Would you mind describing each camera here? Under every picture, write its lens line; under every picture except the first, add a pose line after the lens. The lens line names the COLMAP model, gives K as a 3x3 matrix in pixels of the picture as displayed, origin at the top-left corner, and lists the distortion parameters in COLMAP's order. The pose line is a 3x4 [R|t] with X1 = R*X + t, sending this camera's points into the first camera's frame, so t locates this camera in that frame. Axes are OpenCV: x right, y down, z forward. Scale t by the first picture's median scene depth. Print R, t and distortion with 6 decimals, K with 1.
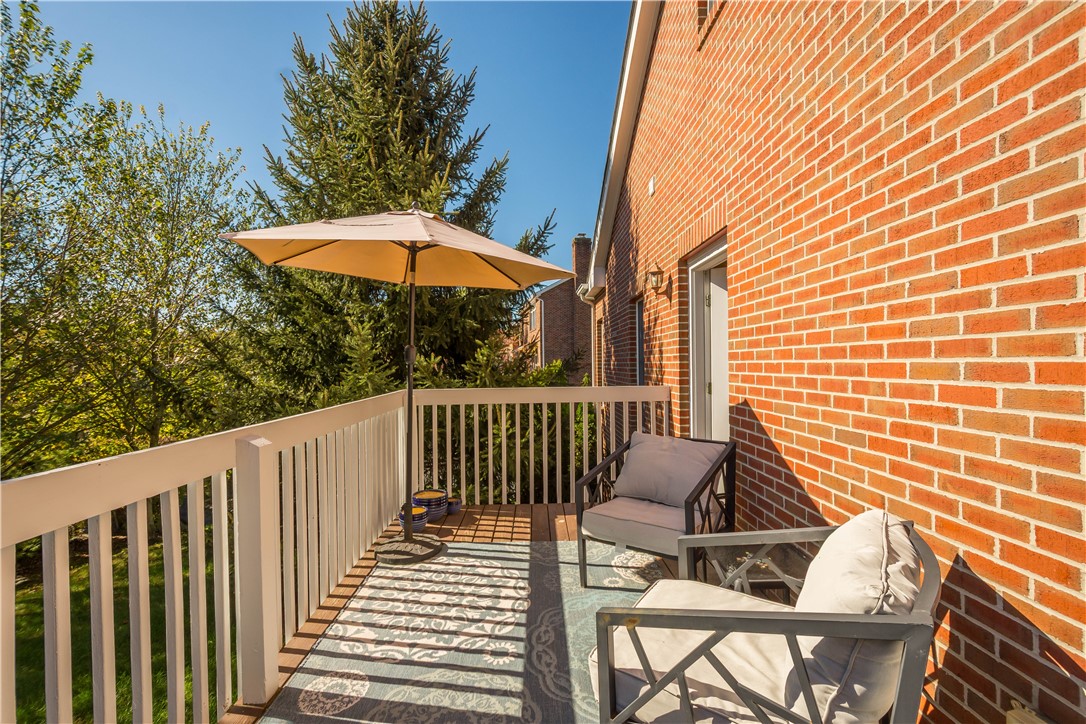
lens RADIAL K [[477.0, 0, 540.2], [0, 477.0, 363.0], [0, 0, 1]] dist [0.011790, -0.004217]
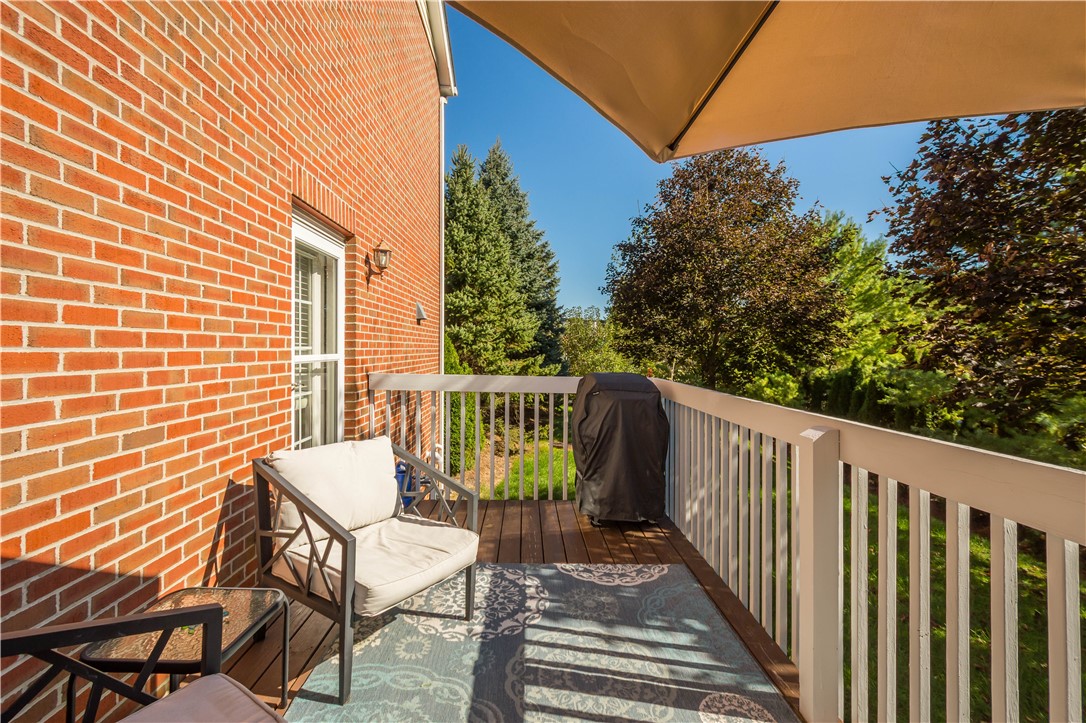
lens RADIAL K [[477.0, 0, 548.9], [0, 477.0, 352.6], [0, 0, 1]] dist [0.011790, -0.004217]
pose [[-0.999358, 0.009476, -0.034540, -0.065935], [0.009191, 0.999922, 0.008409, 0.000460], [0.034617, 0.008086, -0.999368, 2.089070]]
